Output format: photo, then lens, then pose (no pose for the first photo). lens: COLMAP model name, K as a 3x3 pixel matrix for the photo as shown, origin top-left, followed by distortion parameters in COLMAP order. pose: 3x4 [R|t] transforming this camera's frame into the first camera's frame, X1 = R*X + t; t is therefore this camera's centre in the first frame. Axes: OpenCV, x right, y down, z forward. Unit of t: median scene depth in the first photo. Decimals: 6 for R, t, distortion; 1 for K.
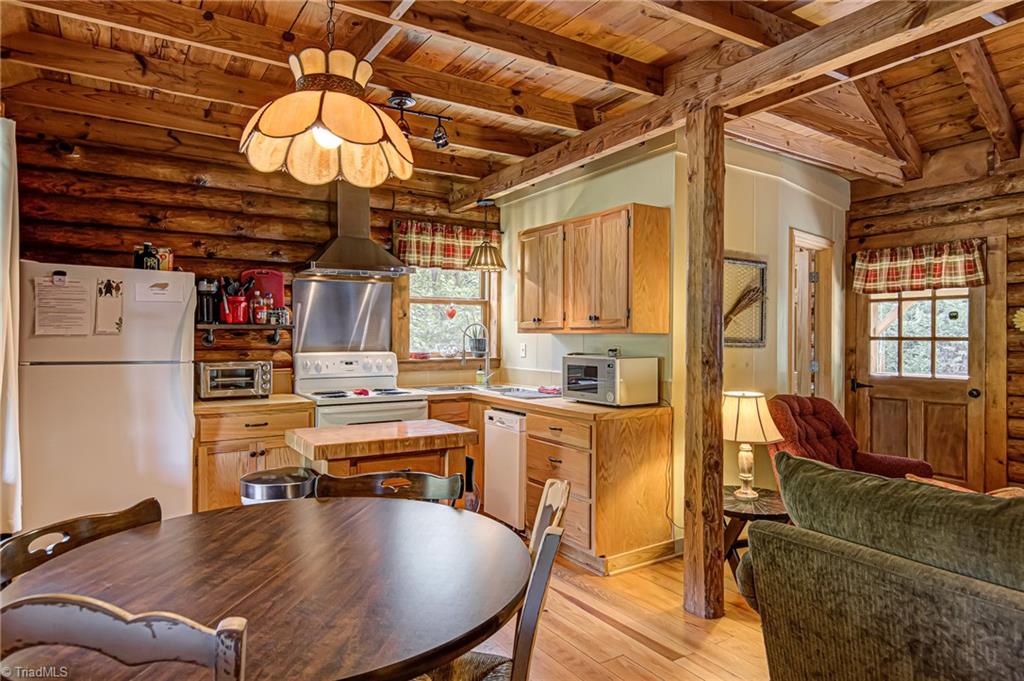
lens RADIAL K [[605.4, 0, 513.9], [0, 605.4, 340.3], [0, 0, 1]] dist [0.034621, -0.019630]
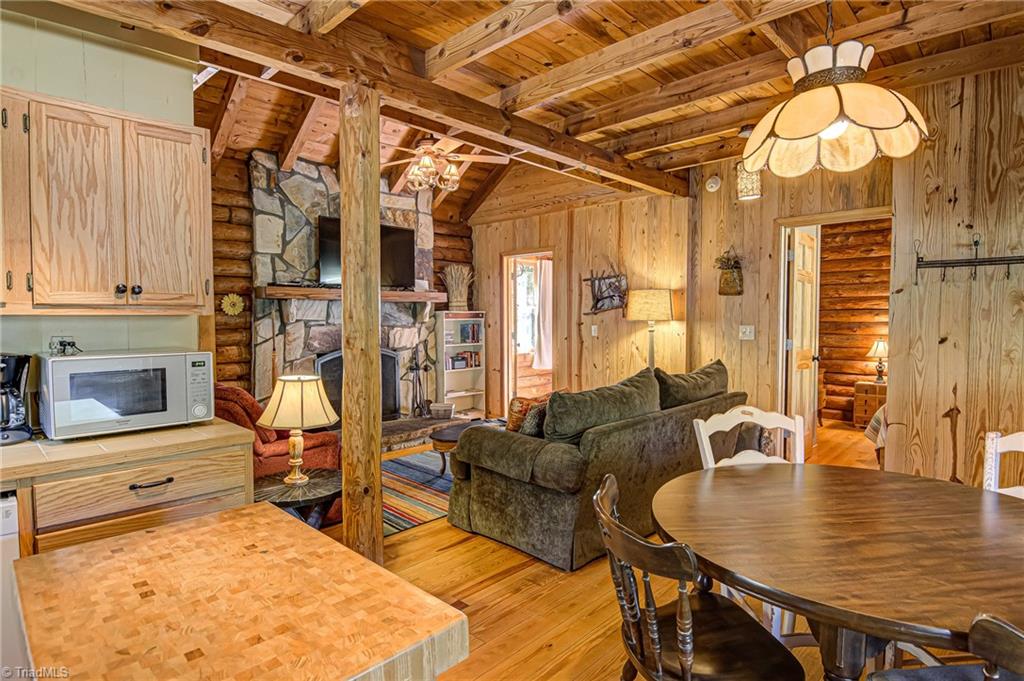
lens RADIAL K [[543.4, 0, 506.7], [0, 543.4, 341.9], [0, 0, 1]] dist [0.000249, -0.020288]
pose [[-0.221363, -0.047294, 0.974044, -0.404129], [0.006761, 0.998725, 0.050029, -0.007971], [-0.975168, 0.017660, -0.220761, 0.647822]]
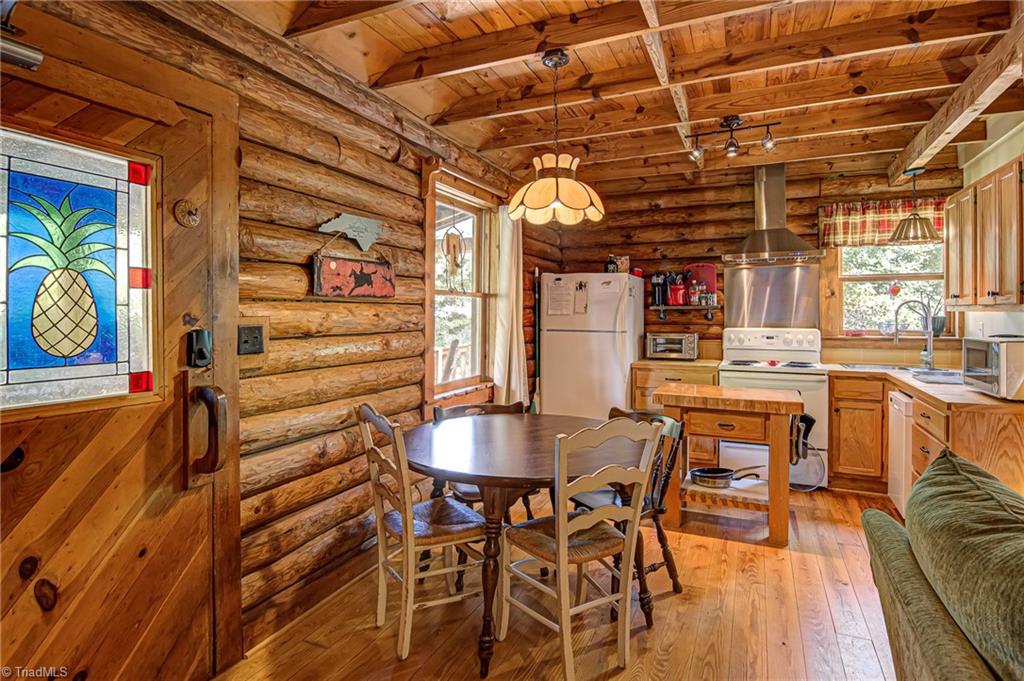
lens RADIAL K [[545.4, 0, 511.0], [0, 545.4, 314.0], [0, 0, 1]] dist [0.000800, -0.018597]
pose [[0.545980, -0.000386, -0.837798, 0.334462], [-0.002776, 0.999994, -0.002269, -0.003826], [0.837793, 0.003565, 0.545976, 0.021260]]
